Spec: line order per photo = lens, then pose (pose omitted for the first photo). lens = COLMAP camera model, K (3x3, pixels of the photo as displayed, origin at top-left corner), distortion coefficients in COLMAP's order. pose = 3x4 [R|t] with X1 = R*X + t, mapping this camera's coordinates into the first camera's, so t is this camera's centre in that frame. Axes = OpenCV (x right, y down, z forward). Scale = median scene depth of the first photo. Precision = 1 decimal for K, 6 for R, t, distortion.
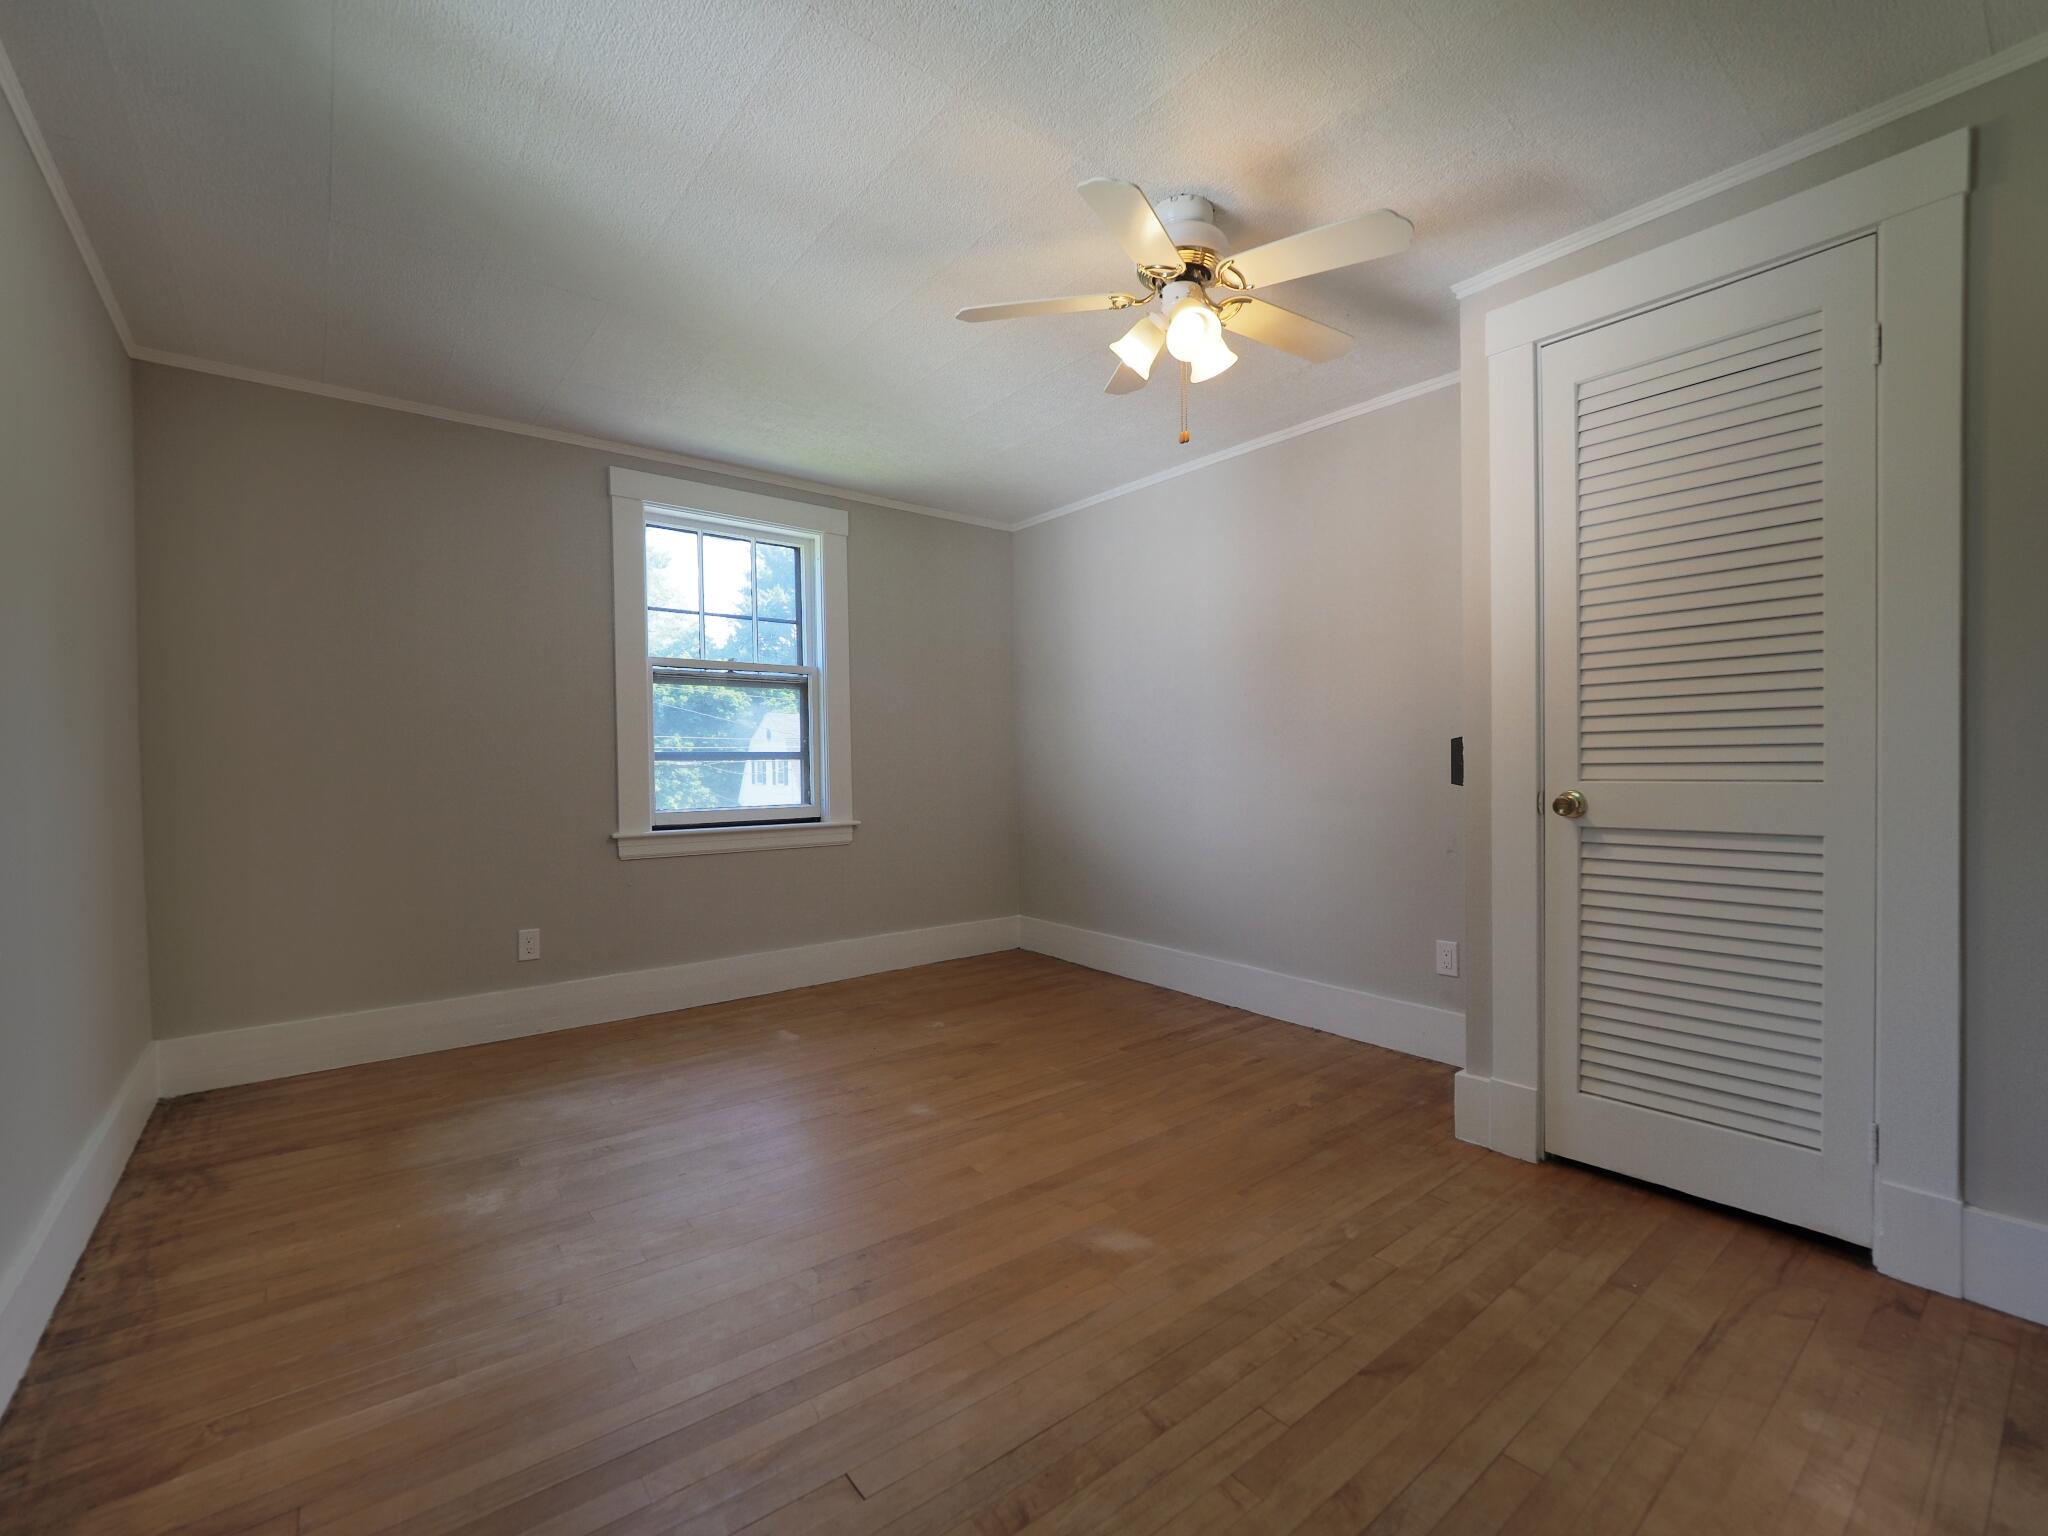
lens RADIAL K [[862.5, 0, 1028.5], [0, 862.5, 774.2], [0, 0, 1]] dist [-0.002680, -0.000389]
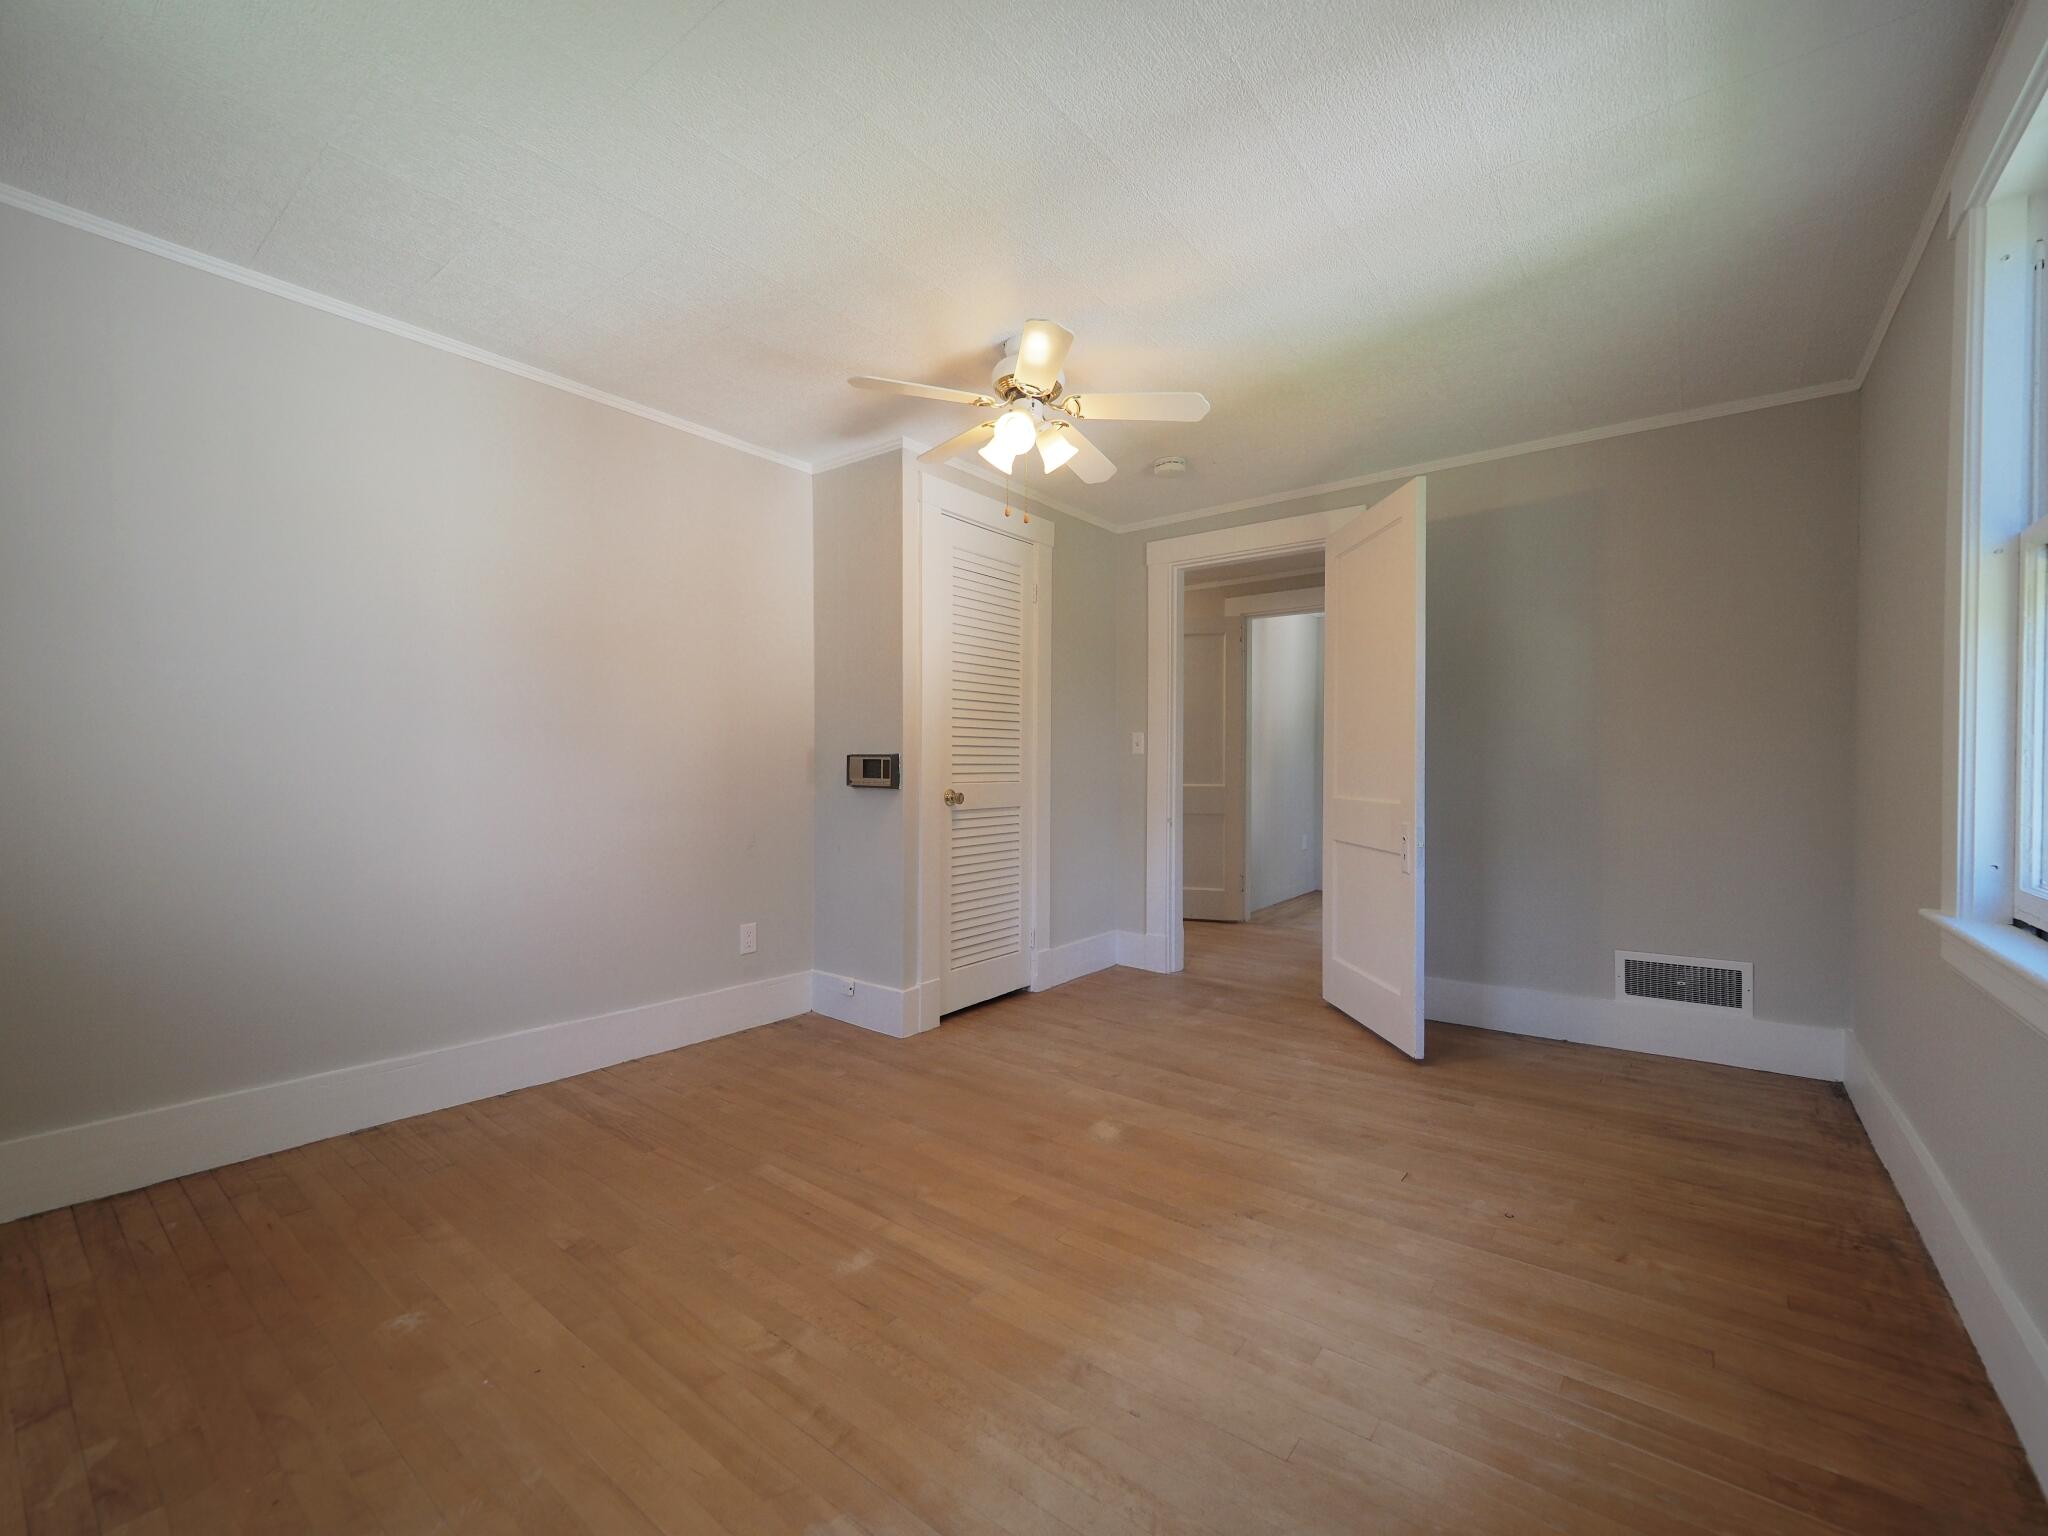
lens RADIAL K [[862.9, 0, 1024.0], [0, 862.9, 768.0], [0, 0, 1]] dist [-0.001338, -0.000316]
pose [[-0.224217, 0.009037, 0.974497, -0.810590], [0.007840, 0.999941, -0.007469, -0.006112], [-0.974508, 0.005965, -0.224274, 0.984676]]
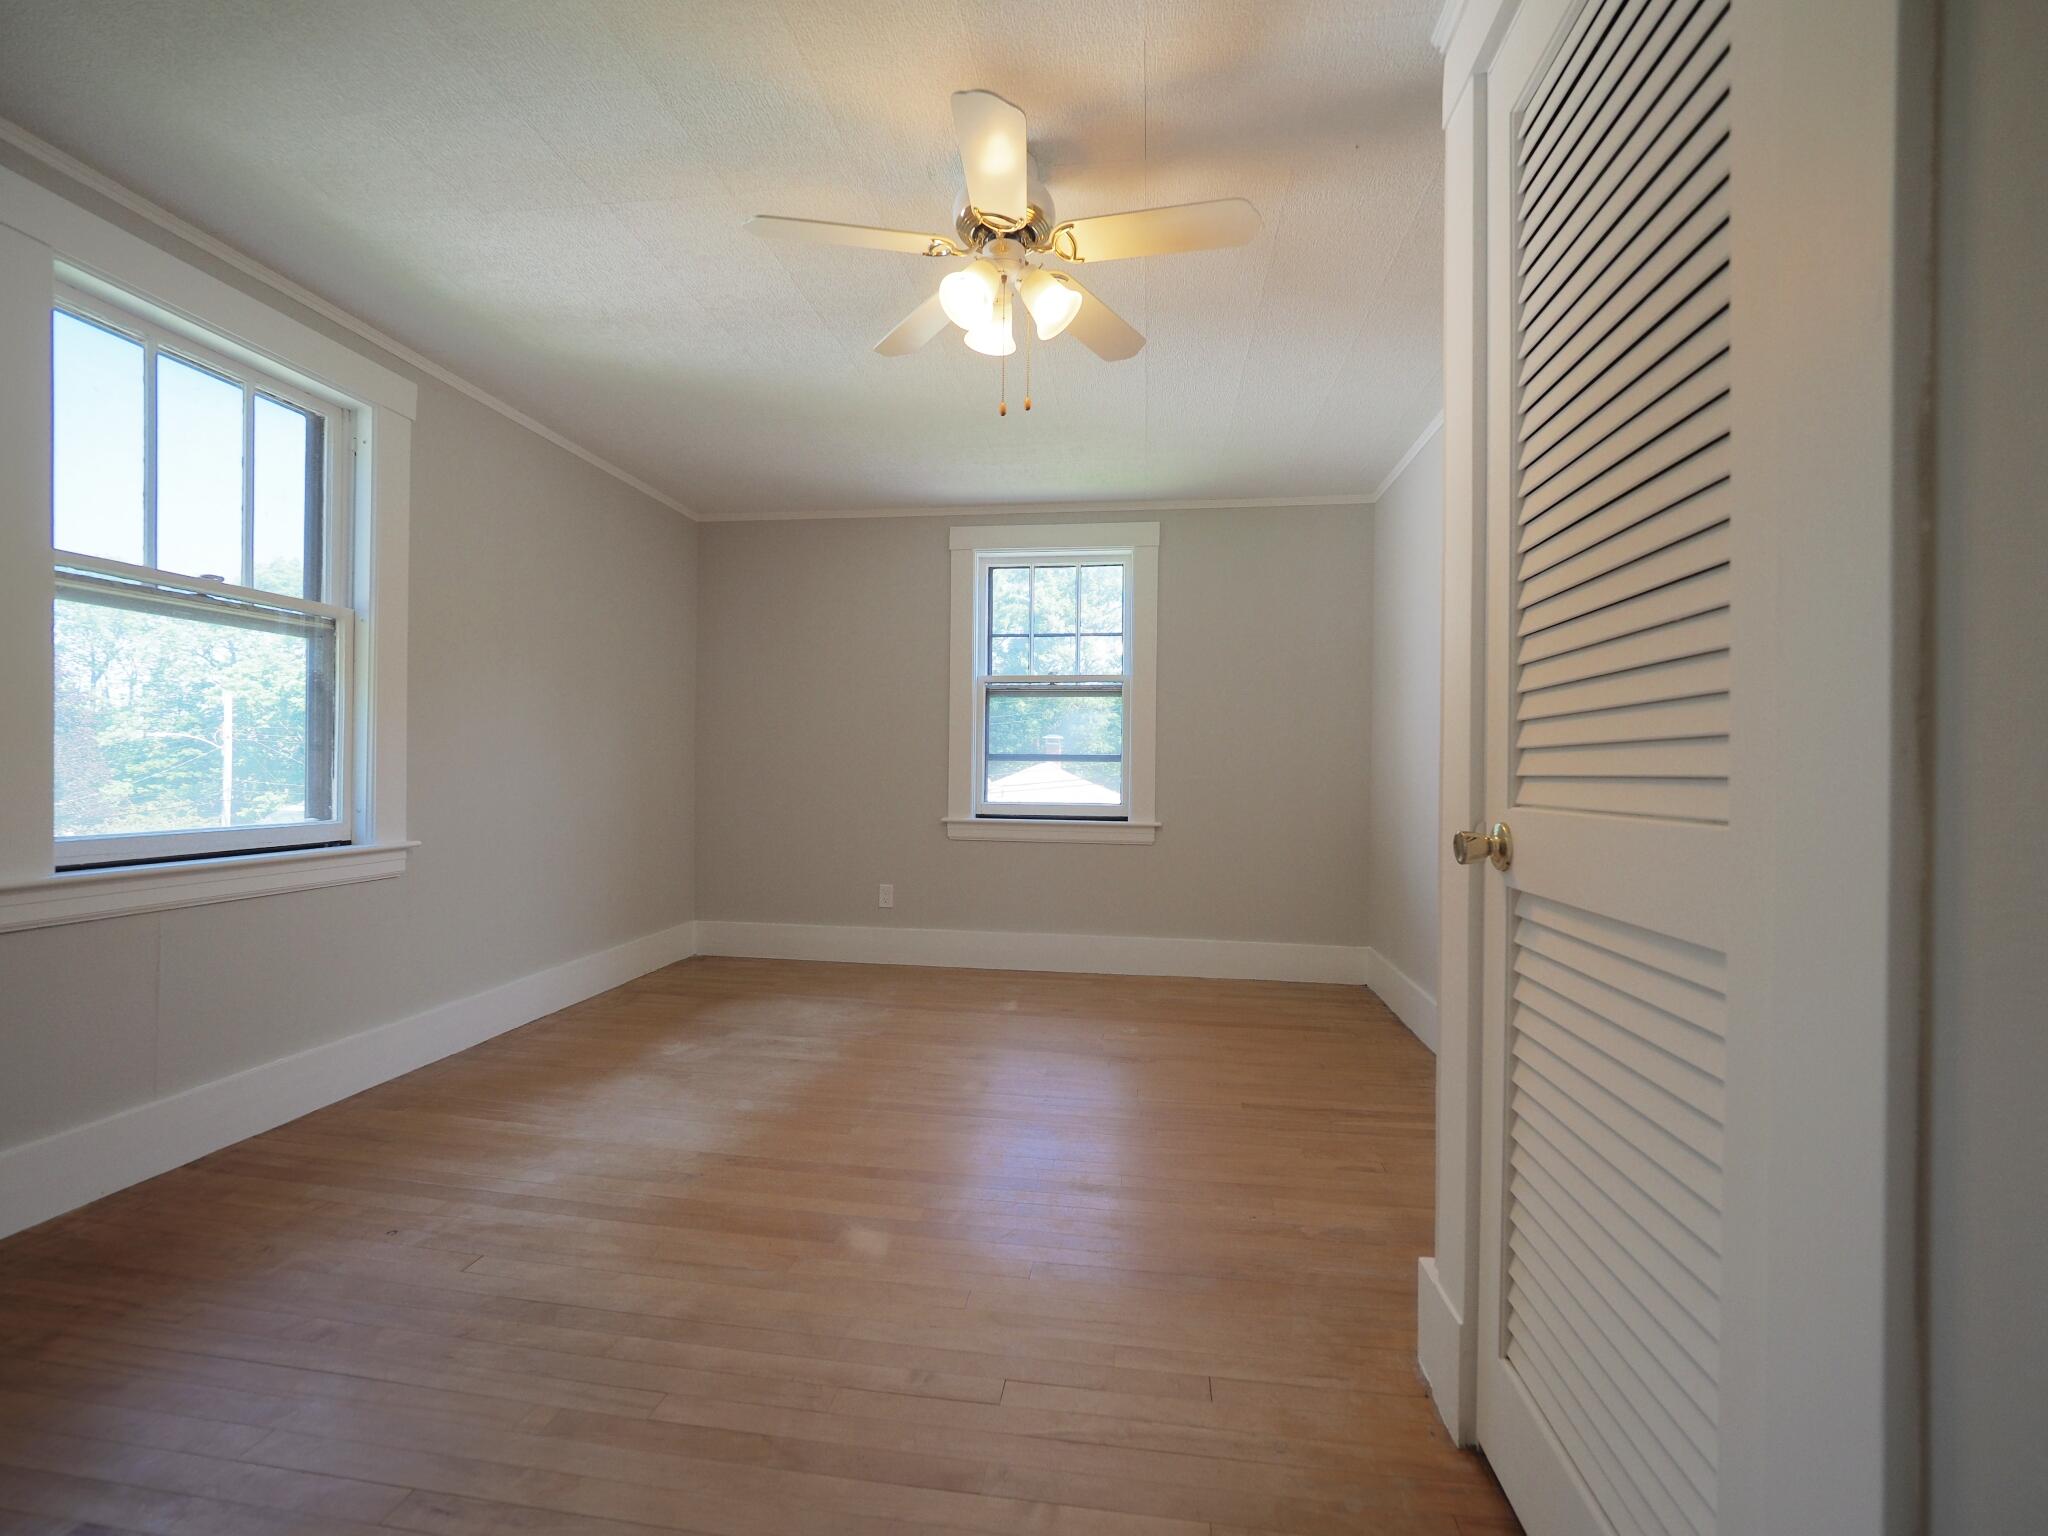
lens RADIAL K [[846.8, 0, 1042.8], [0, 846.8, 774.1], [0, 0, 1]] dist [0.011515, -0.009906]
pose [[0.697870, 0.023380, -0.715843, 0.654141], [-0.029026, 0.999569, 0.004349, -0.005878], [0.715636, 0.017743, 0.698248, 0.310329]]
